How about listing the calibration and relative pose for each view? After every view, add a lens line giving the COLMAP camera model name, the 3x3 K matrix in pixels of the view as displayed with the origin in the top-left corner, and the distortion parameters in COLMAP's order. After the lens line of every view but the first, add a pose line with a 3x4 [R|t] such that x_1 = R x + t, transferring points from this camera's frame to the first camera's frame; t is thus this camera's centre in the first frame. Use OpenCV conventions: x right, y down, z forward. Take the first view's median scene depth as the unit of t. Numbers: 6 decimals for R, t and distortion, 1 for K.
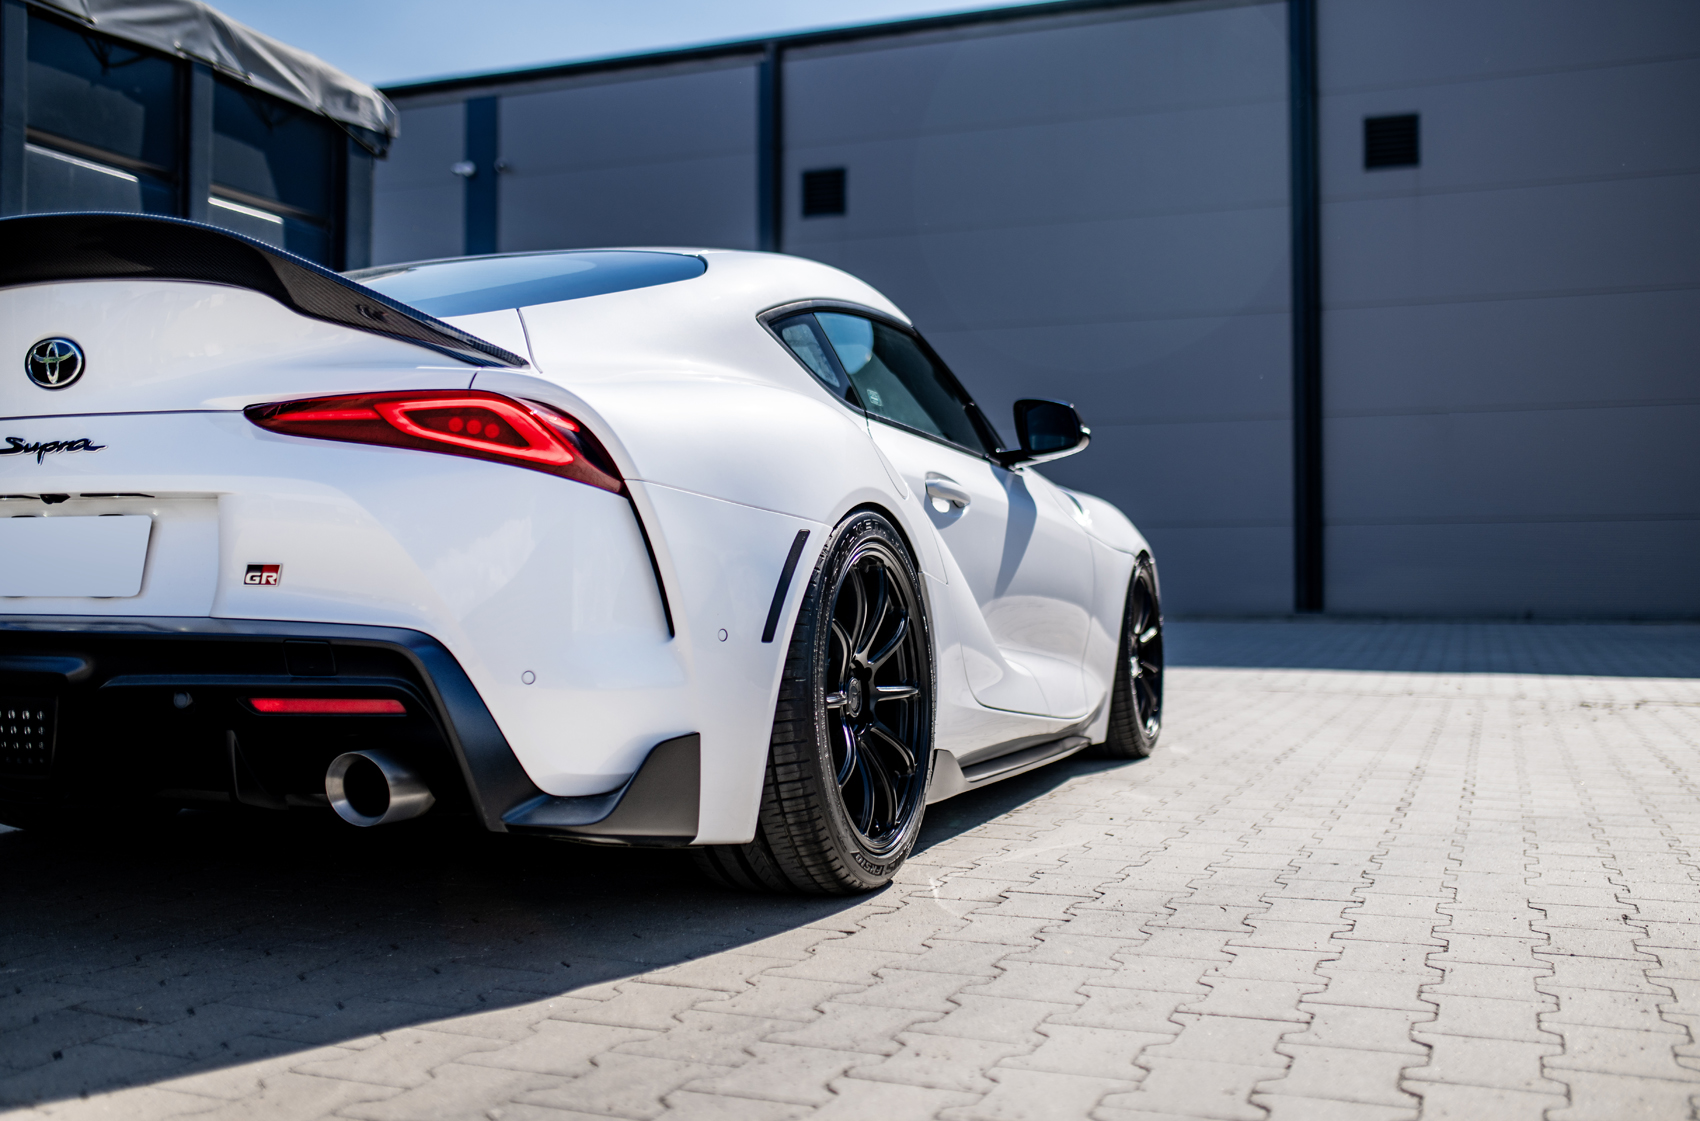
lens RADIAL K [[1652.1, 0, 850.0], [0, 1652.1, 560.5], [0, 0, 1]] dist [-0.039731, 0.026188]
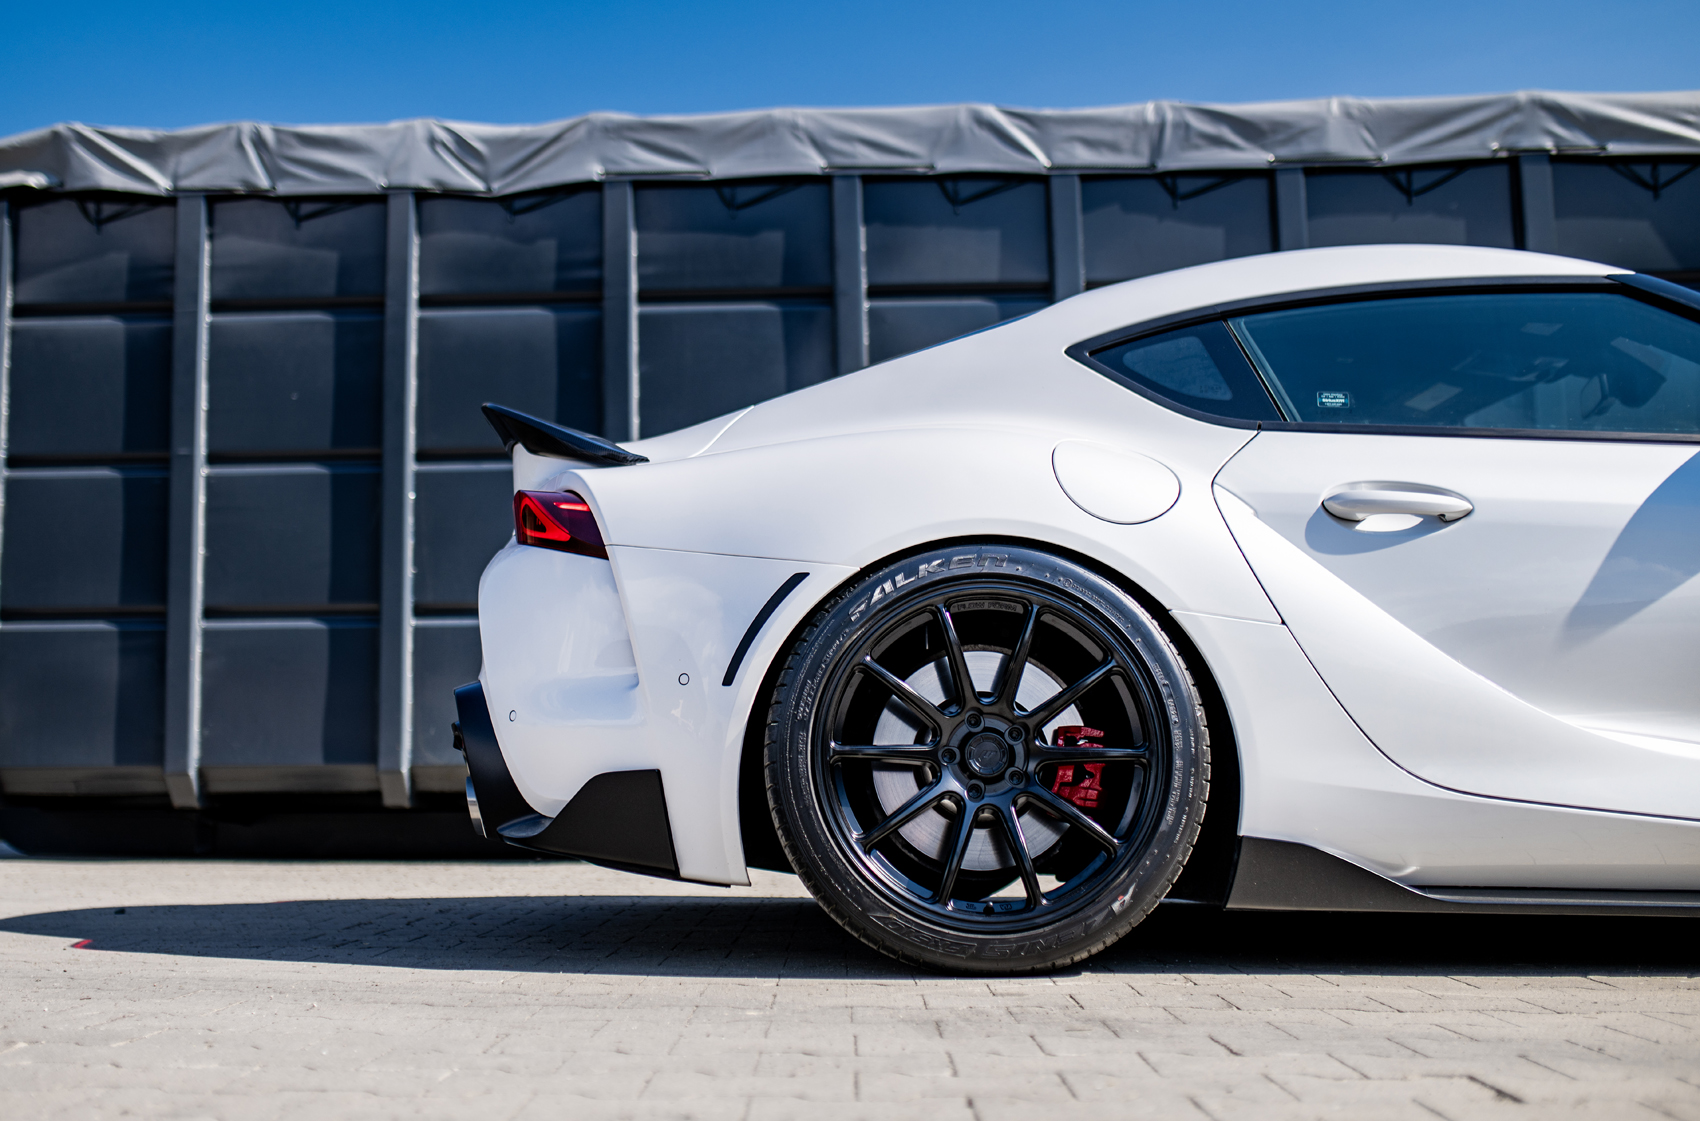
lens RADIAL K [[1765.3, 0, 794.9], [0, 1765.3, 562.8], [0, 0, 1]] dist [-0.040078, 0.018319]
pose [[0.319285, -0.115353, -0.940612, 0.842376], [0.020620, 0.993175, -0.114800, 0.084101], [0.947434, 0.017258, 0.319485, 0.587426]]
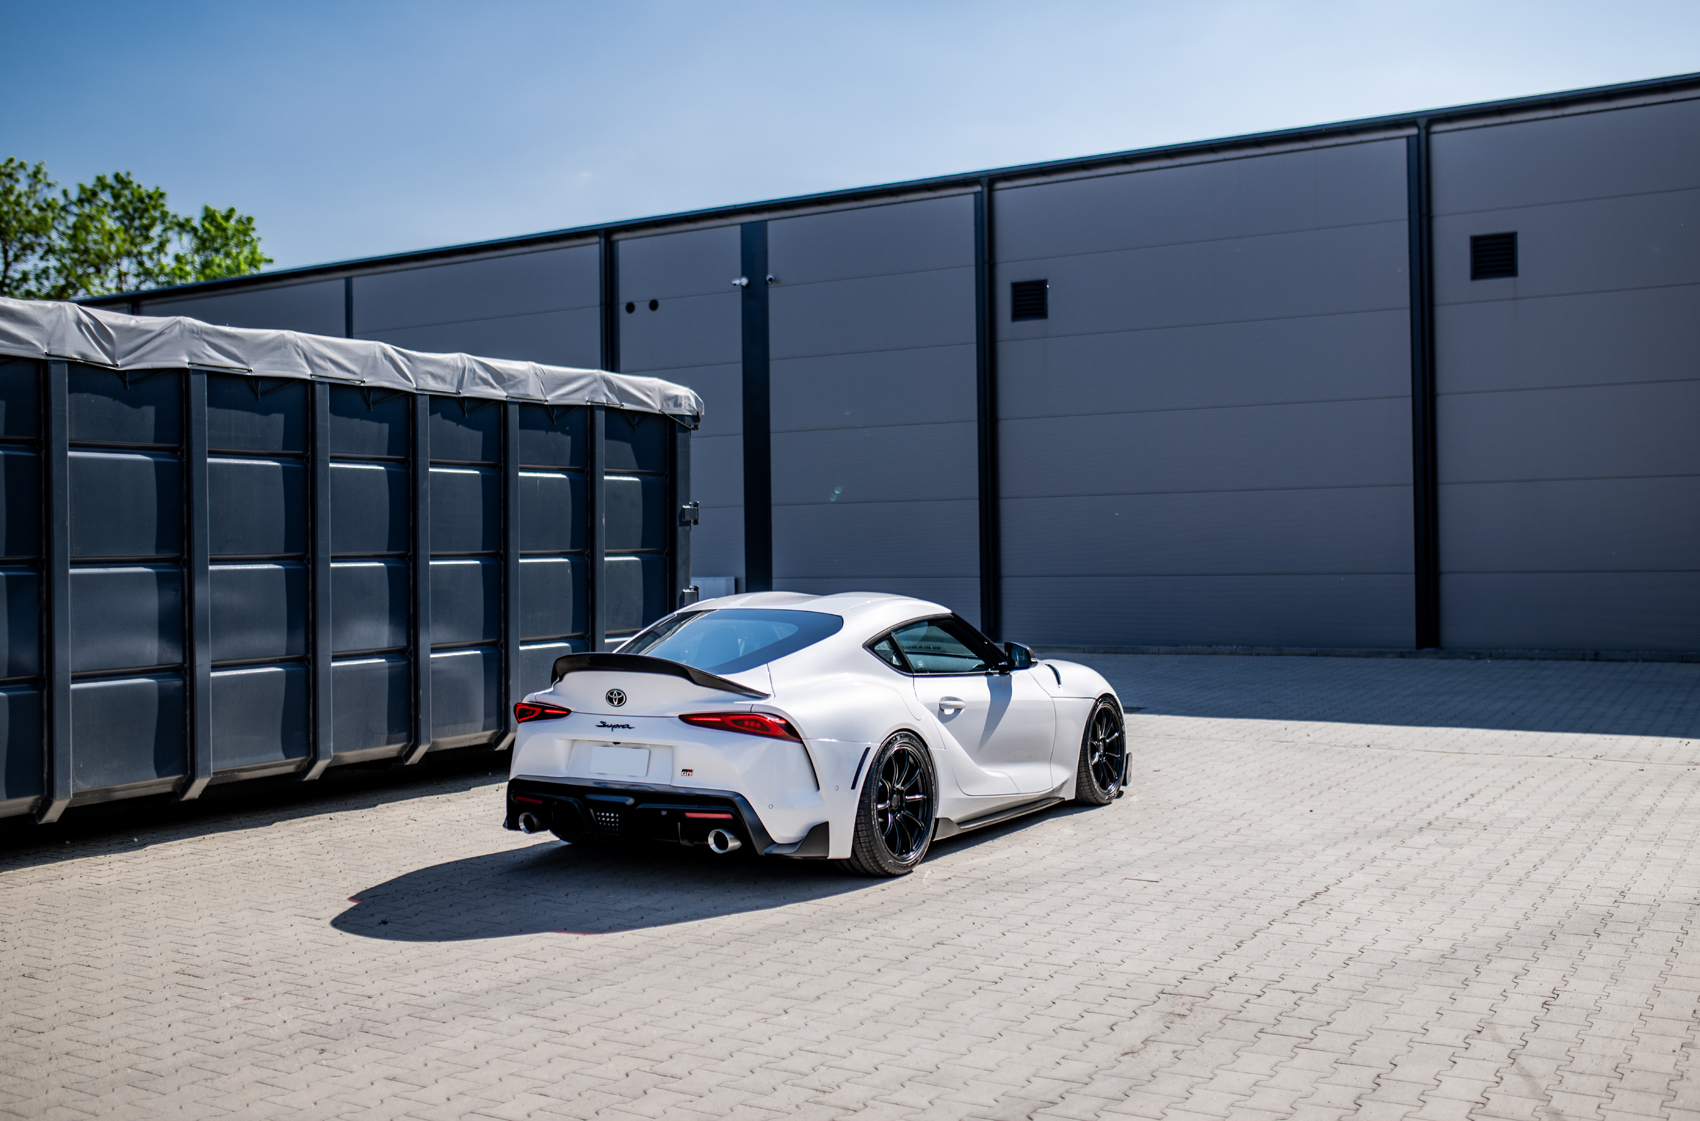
lens RADIAL K [[1652.1, 0, 850.0], [0, 1652.1, 560.5], [0, 0, 1]] dist [-0.039731, 0.026188]
pose [[0.986112, -0.012672, -0.165599, 0.362569], [0.015118, 0.999794, 0.013518, -0.329931], [0.165393, -0.015834, 0.986101, -1.559557]]
